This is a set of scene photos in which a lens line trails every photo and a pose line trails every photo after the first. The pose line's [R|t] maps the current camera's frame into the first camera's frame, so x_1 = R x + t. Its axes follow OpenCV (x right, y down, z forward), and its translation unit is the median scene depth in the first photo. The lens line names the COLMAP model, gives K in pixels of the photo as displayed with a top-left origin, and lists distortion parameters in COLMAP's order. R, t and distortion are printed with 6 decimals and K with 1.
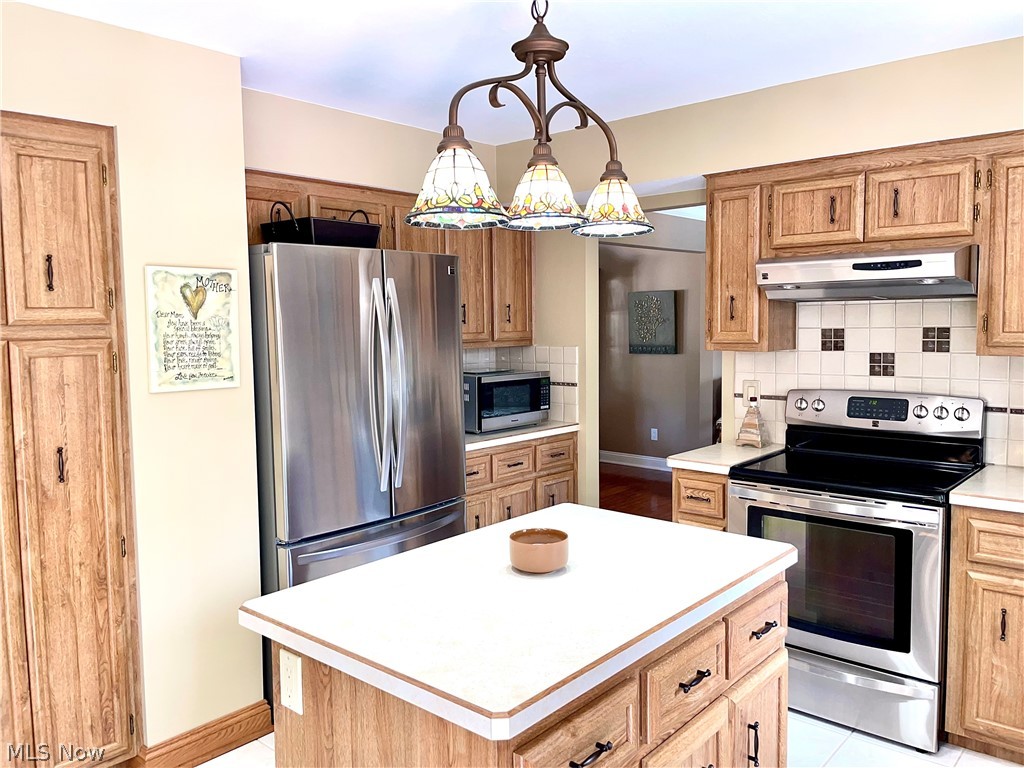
lens RADIAL K [[776.2, 0, 514.5], [0, 776.2, 375.8], [0, 0, 1]] dist [0.094123, -0.131405]
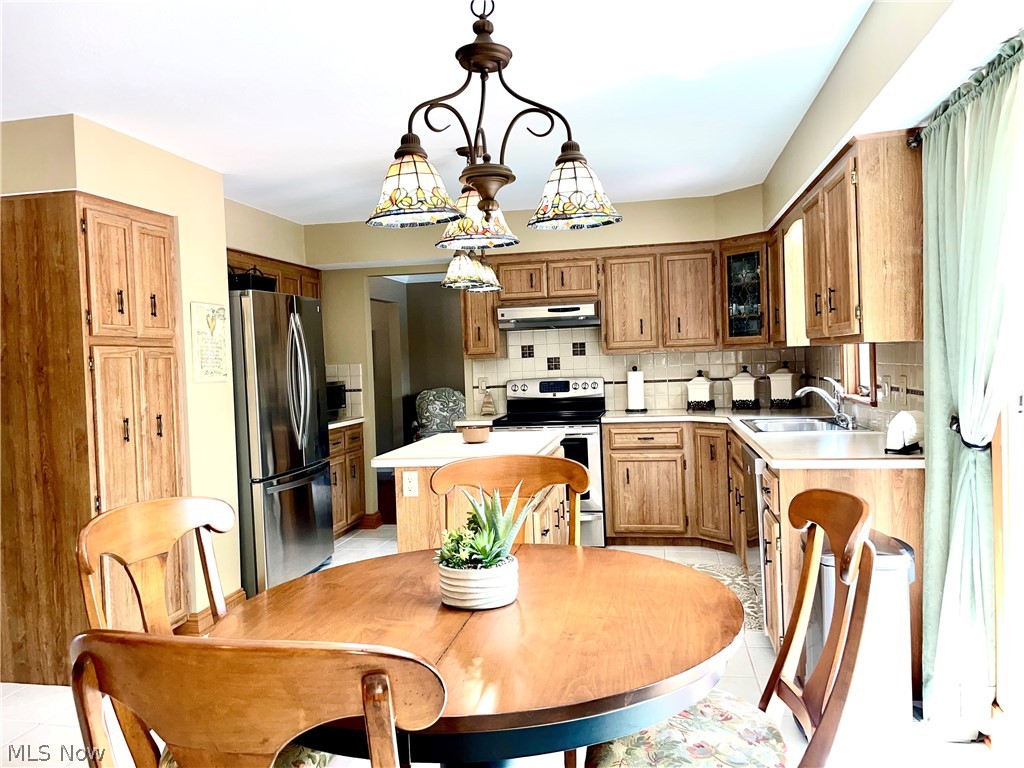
lens RADIAL K [[776.2, 0, 513.1], [0, 776.2, 378.7], [0, 0, 1]] dist [0.094123, -0.131405]
pose [[0.860284, -0.032411, 0.508784, -0.601616], [0.063411, 0.997030, -0.043706, 0.104313], [-0.505857, 0.069862, 0.859784, -0.573465]]
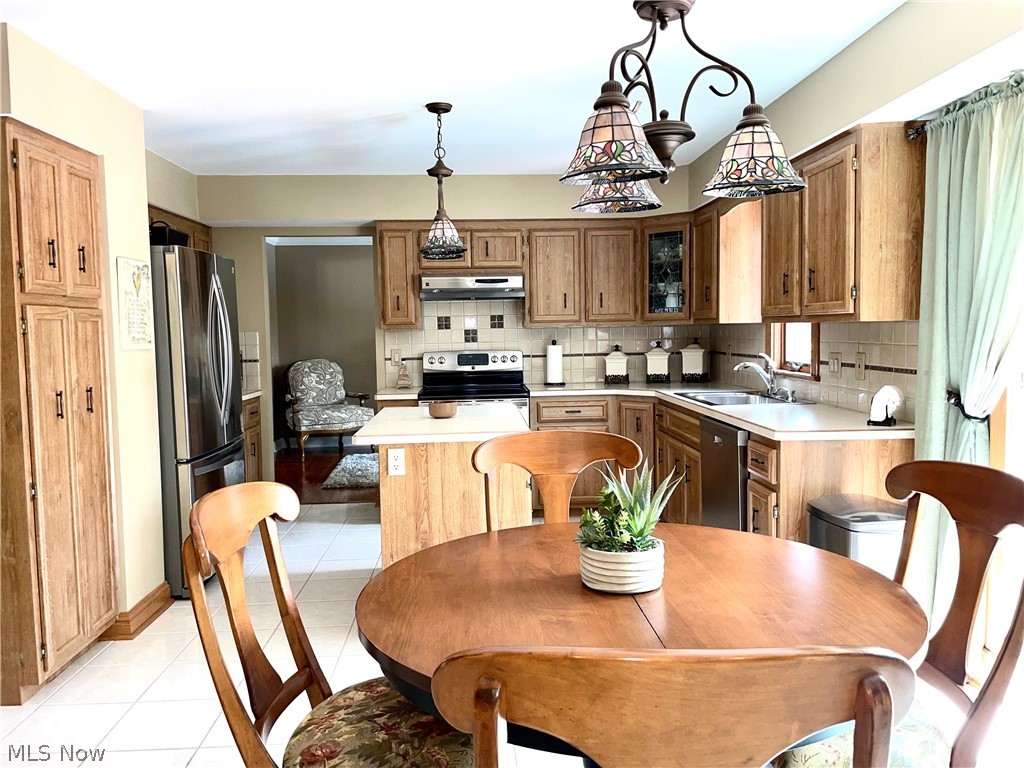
lens RADIAL K [[776.2, 0, 511.4], [0, 776.2, 380.1], [0, 0, 1]] dist [0.094123, -0.131405]
pose [[0.719669, -0.047501, 0.692690, -0.781313], [0.058752, 0.998245, 0.007414, 0.087305], [-0.691827, 0.035362, 0.721197, -0.386639]]
